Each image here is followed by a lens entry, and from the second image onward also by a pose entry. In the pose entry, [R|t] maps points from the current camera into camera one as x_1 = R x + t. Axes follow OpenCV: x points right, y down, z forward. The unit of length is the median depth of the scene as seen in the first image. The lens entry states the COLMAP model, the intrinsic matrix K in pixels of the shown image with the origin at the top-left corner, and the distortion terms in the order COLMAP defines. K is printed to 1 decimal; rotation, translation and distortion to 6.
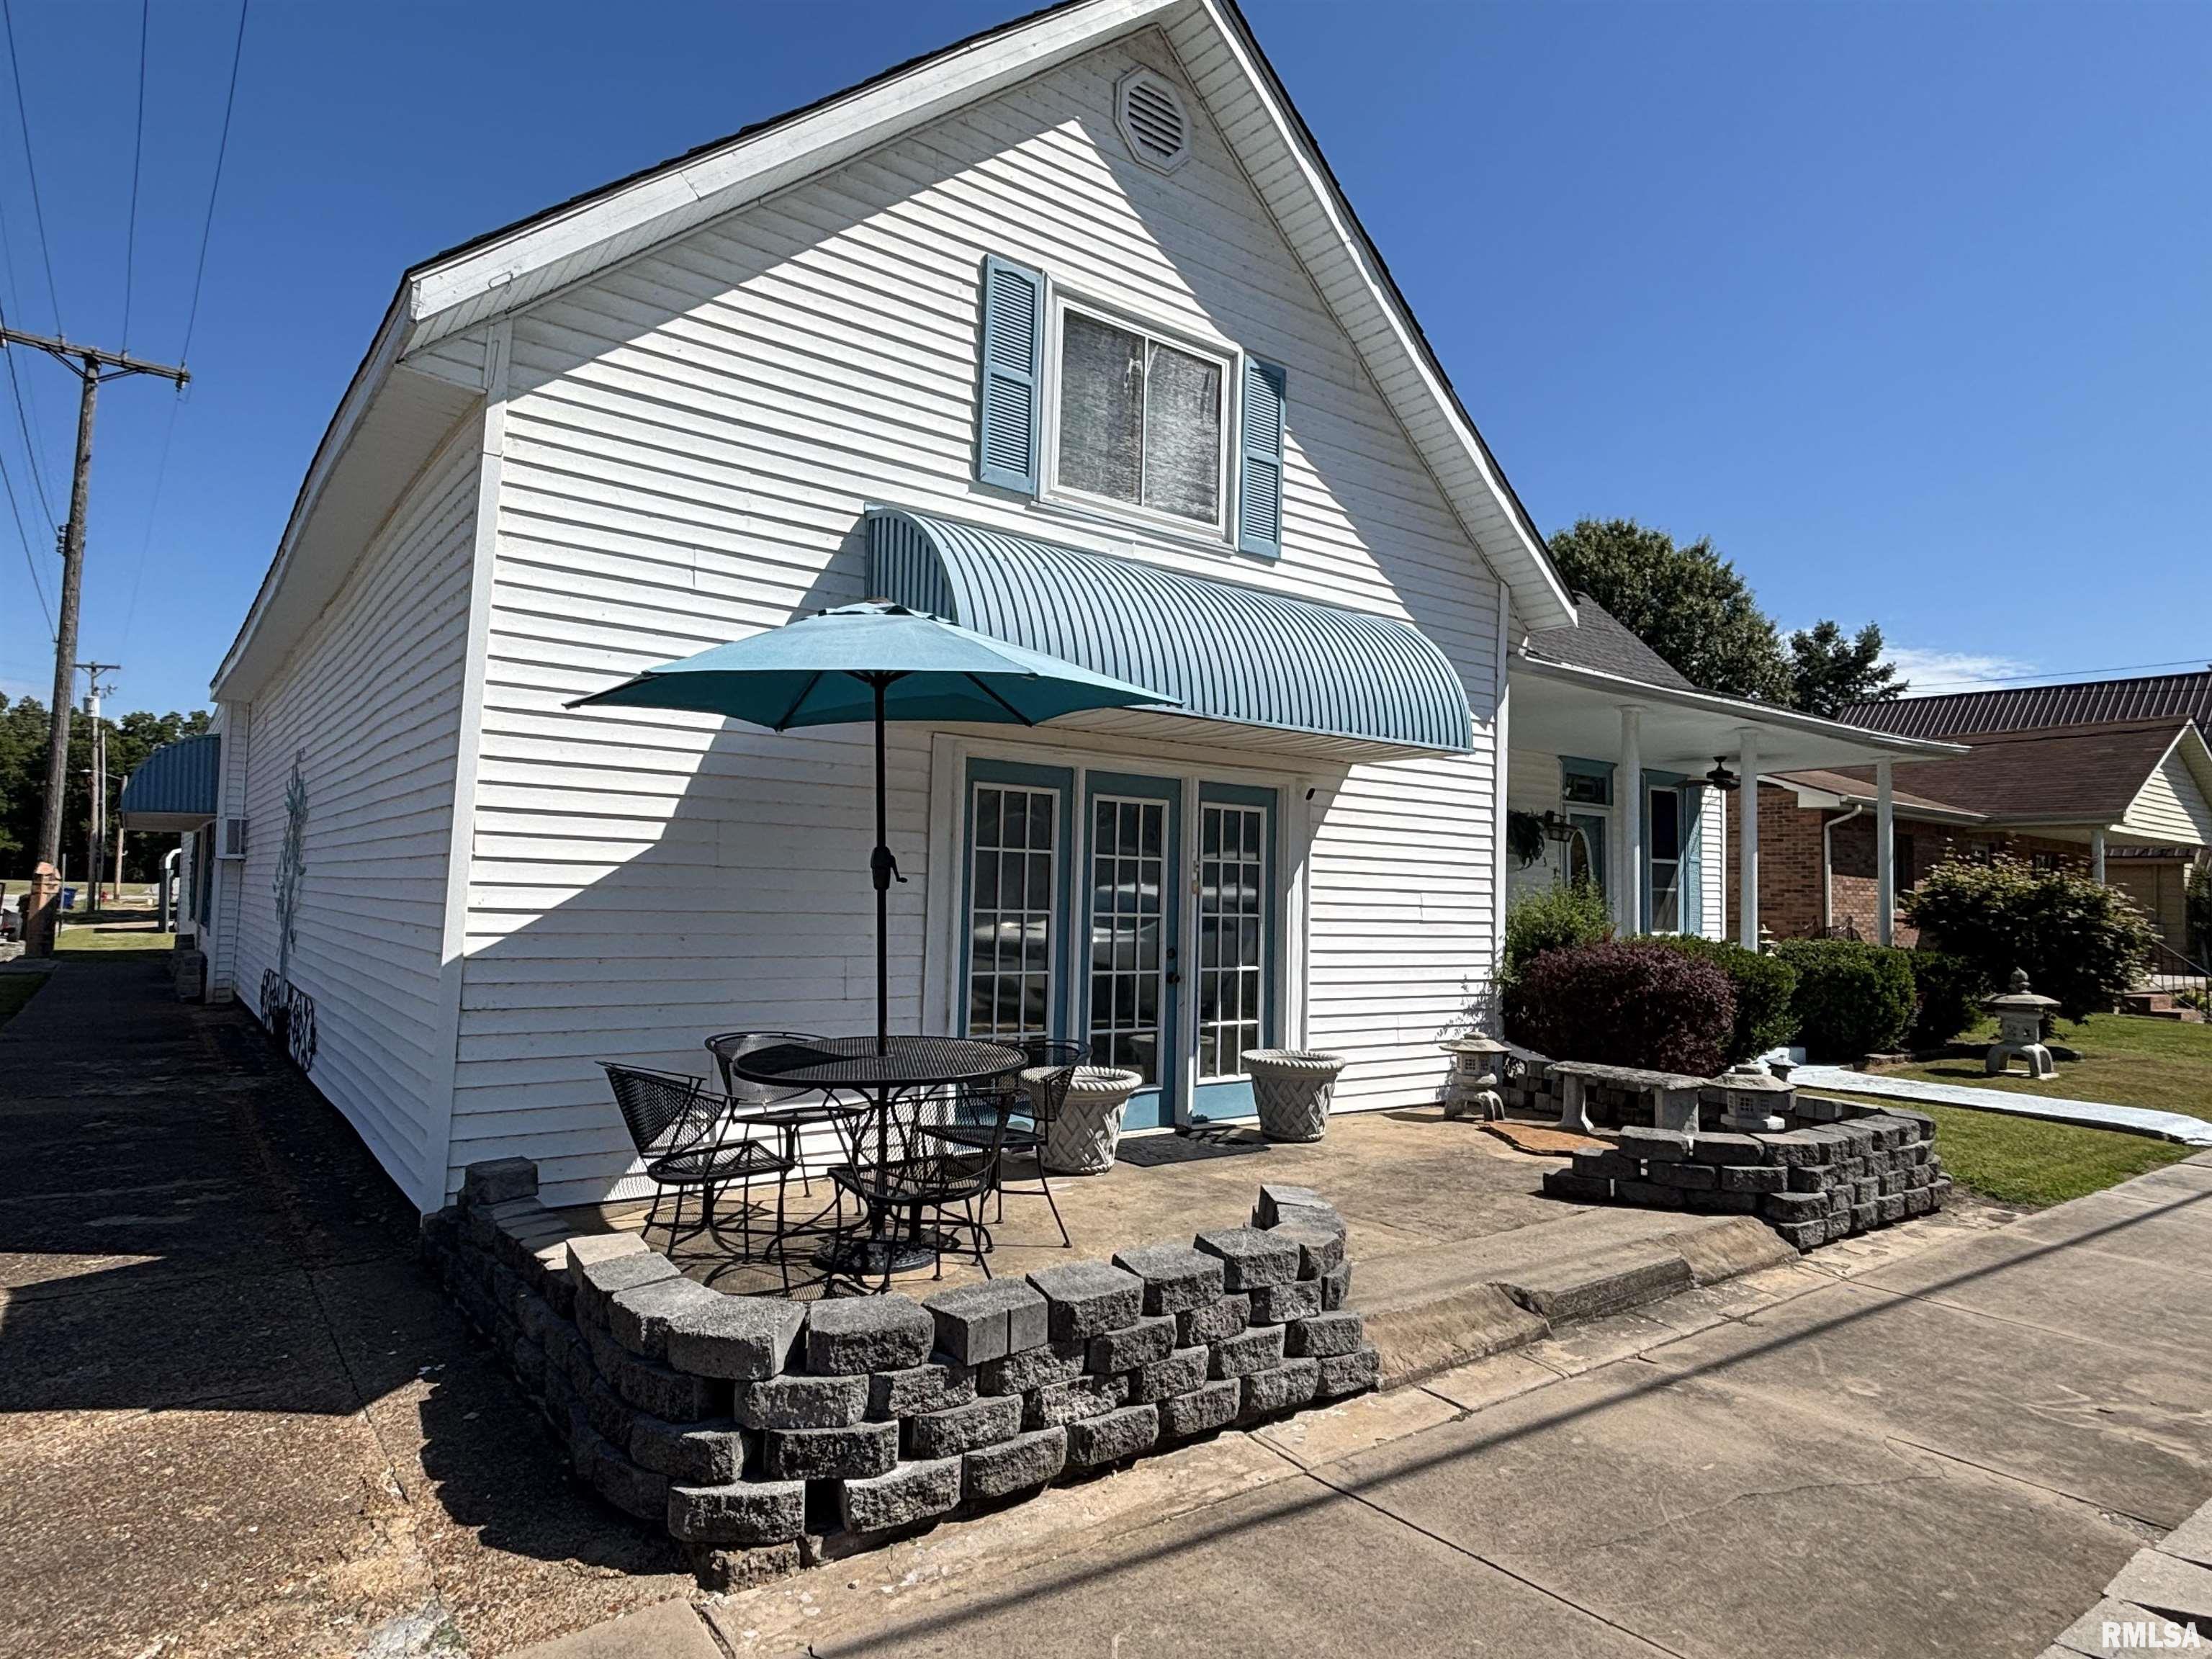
lens RADIAL K [[1275.8, 0, 1105.6], [0, 1275.8, 830.2], [0, 0, 1]] dist [0.005544, 0.000275]
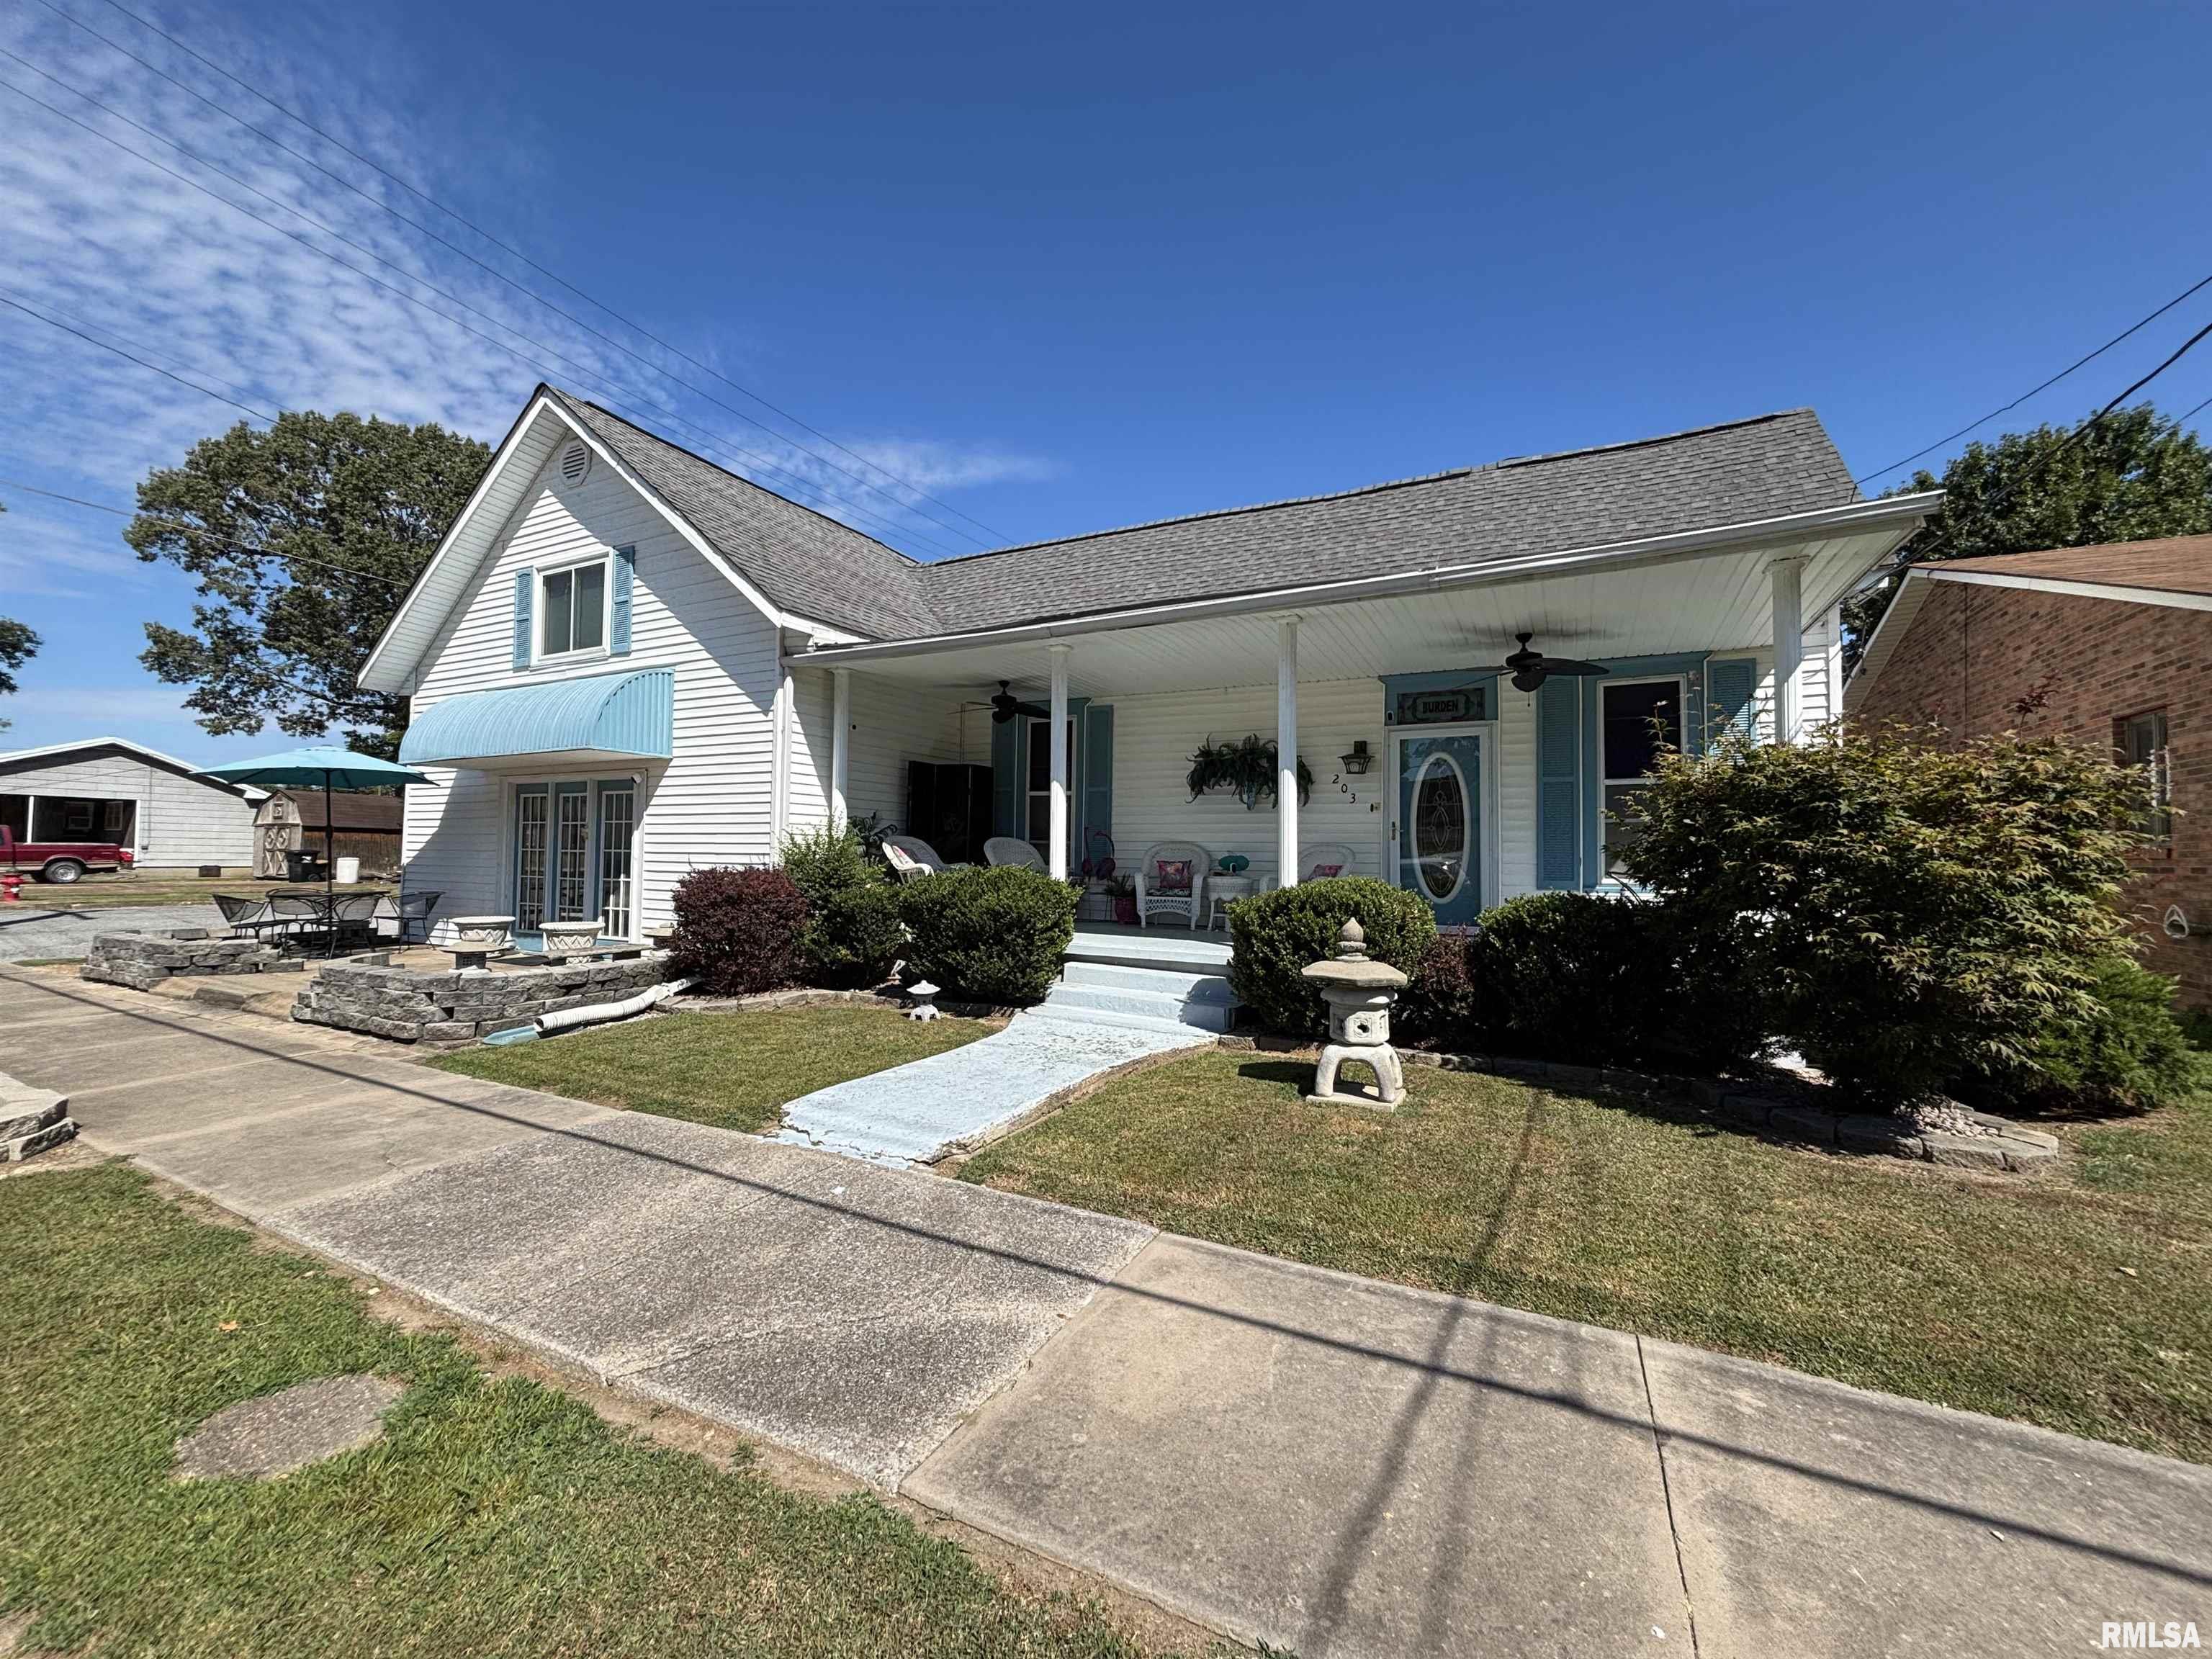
lens RADIAL K [[888.2, 0, 1101.4], [0, 888.2, 822.9], [0, 0, 1]] dist [-0.011148, -0.000274]
pose [[0.429443, -0.054774, -0.901431, 1.577694], [0.045460, 0.998205, -0.038997, 0.109795], [0.901949, -0.024232, 0.431162, 1.091659]]
